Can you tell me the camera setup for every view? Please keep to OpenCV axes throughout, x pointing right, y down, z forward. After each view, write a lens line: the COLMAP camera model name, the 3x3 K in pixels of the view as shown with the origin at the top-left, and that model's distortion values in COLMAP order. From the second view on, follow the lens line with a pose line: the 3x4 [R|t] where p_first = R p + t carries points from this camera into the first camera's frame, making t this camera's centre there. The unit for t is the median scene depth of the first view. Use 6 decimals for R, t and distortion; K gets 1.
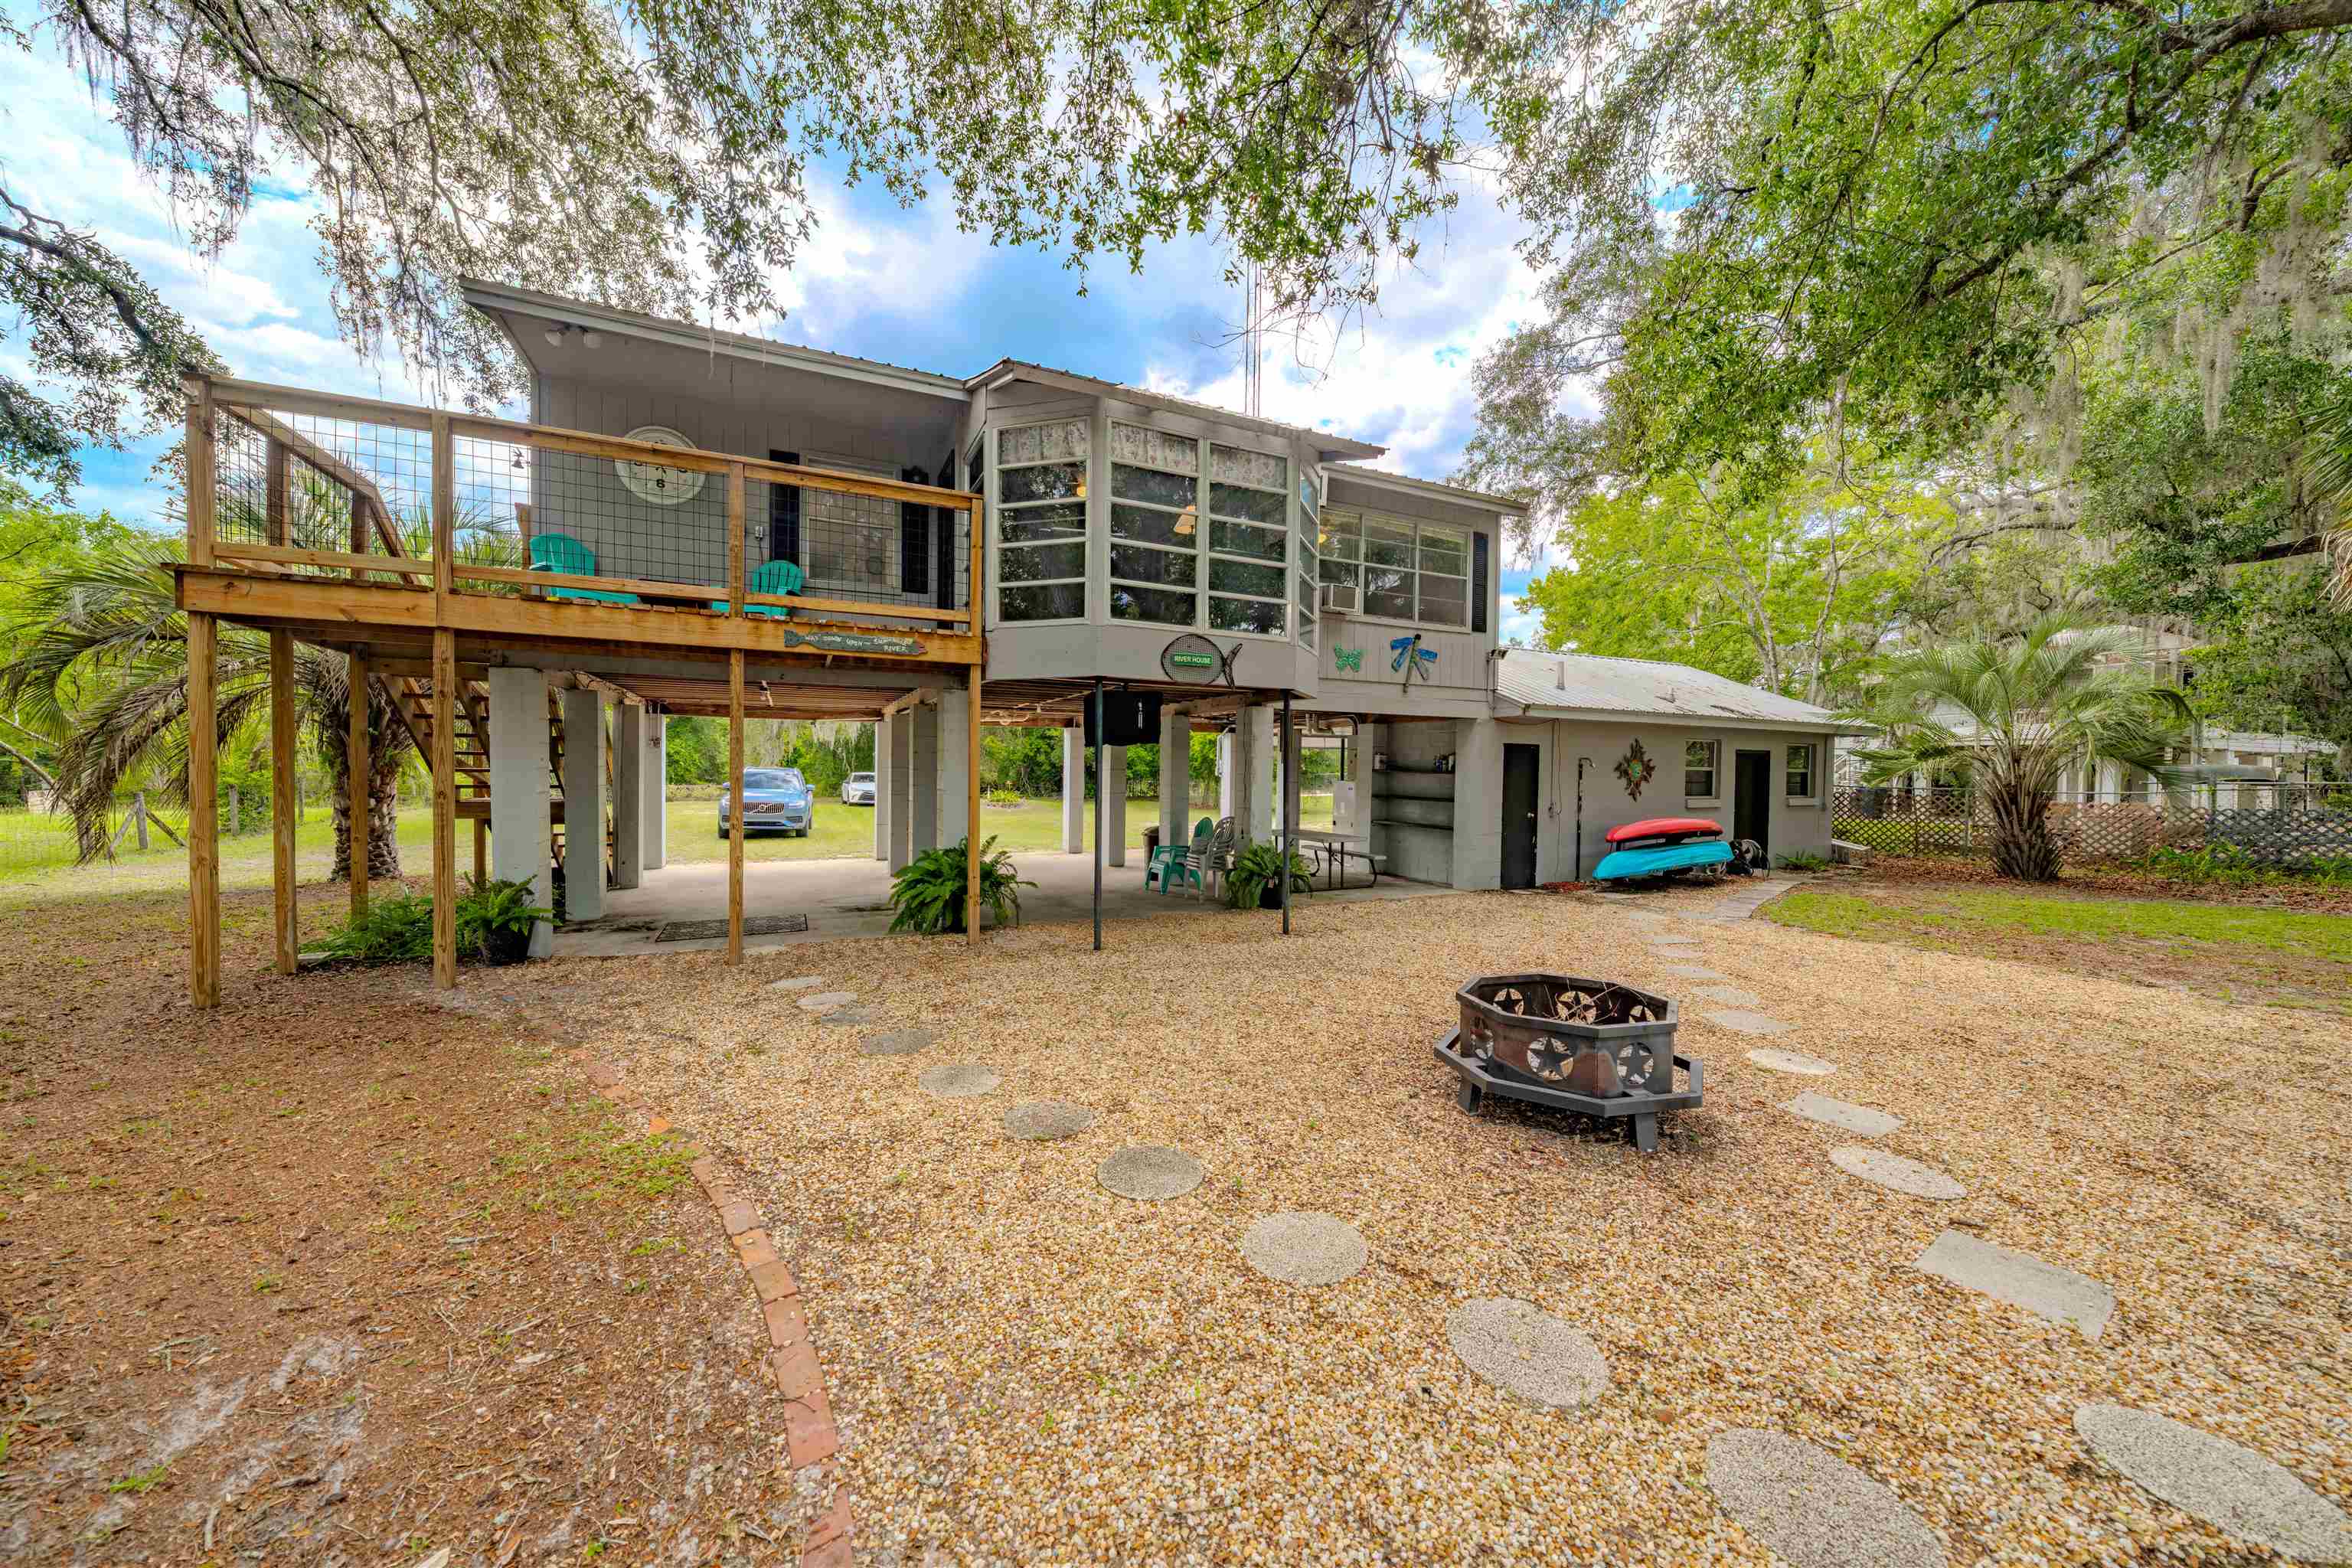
lens RADIAL K [[802.5, 0, 1177.3], [0, 802.5, 781.9], [0, 0, 1]] dist [-0.002596, 0.000201]
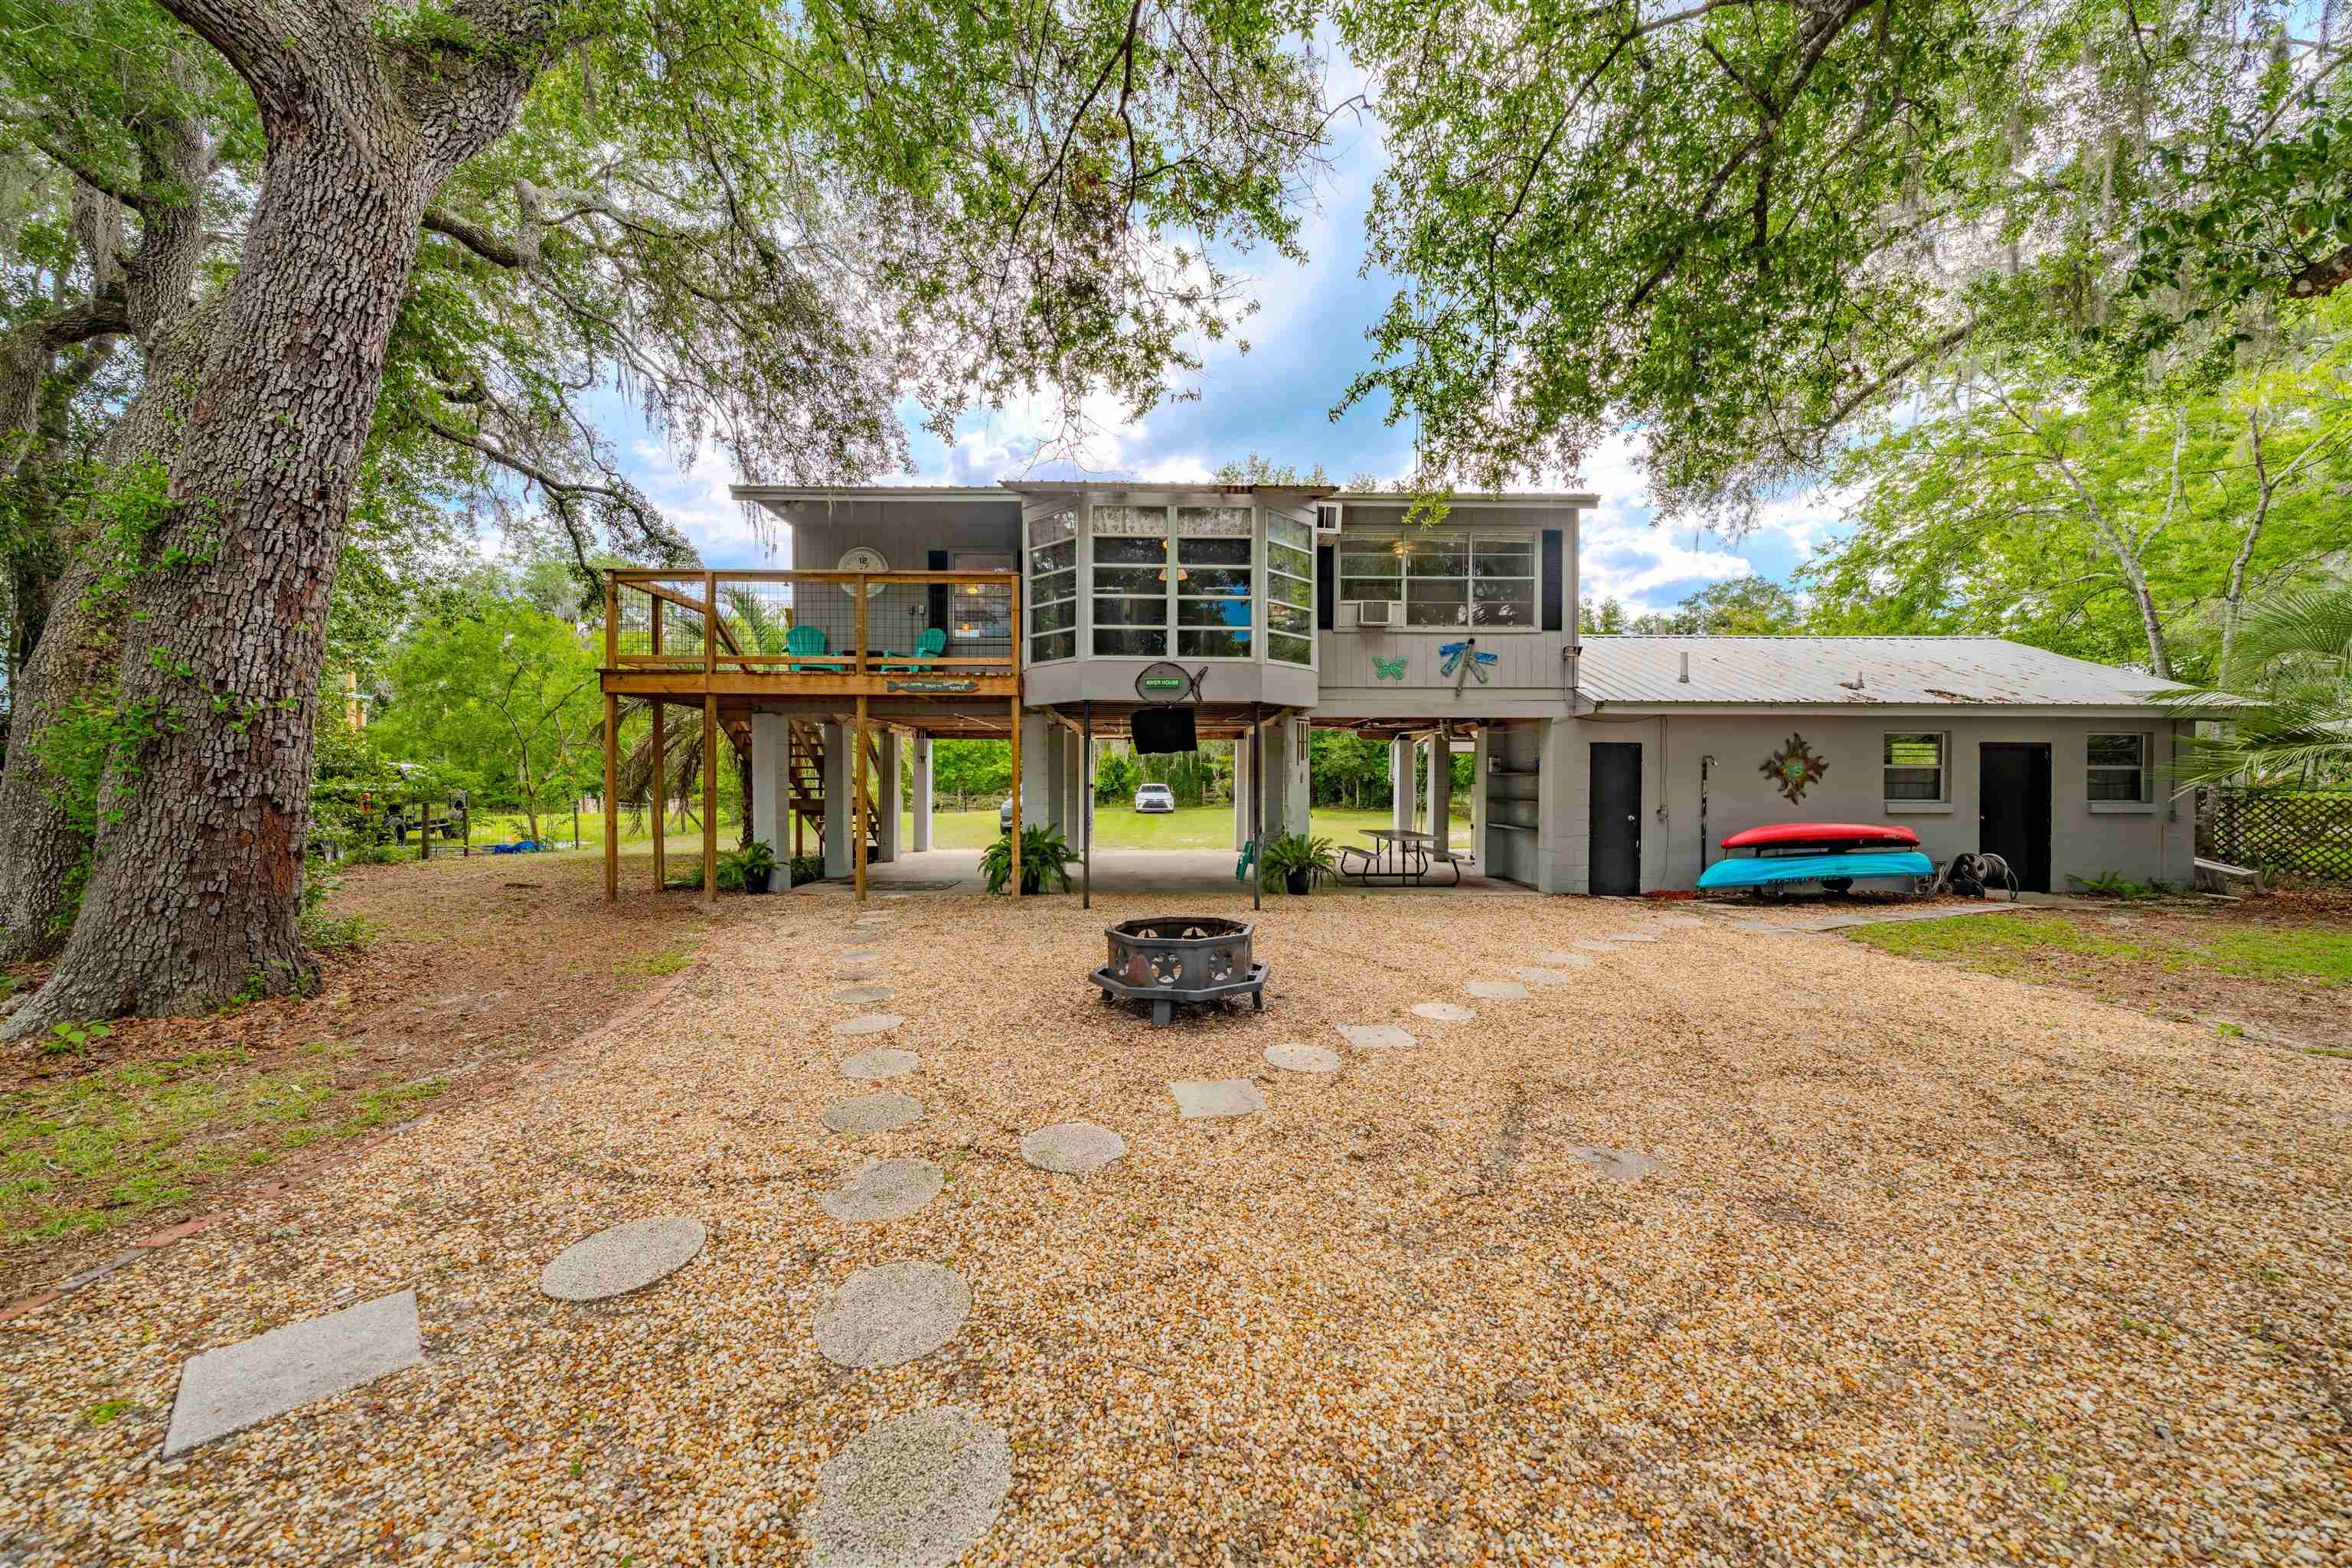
lens RADIAL K [[802.5, 0, 1181.0], [0, 802.5, 785.4], [0, 0, 1]] dist [-0.002596, 0.000201]
pose [[0.912414, -0.006319, -0.409220, 0.415990], [0.001272, 0.999920, -0.012605, 0.017908], [0.409266, 0.010980, 0.912349, -0.097360]]
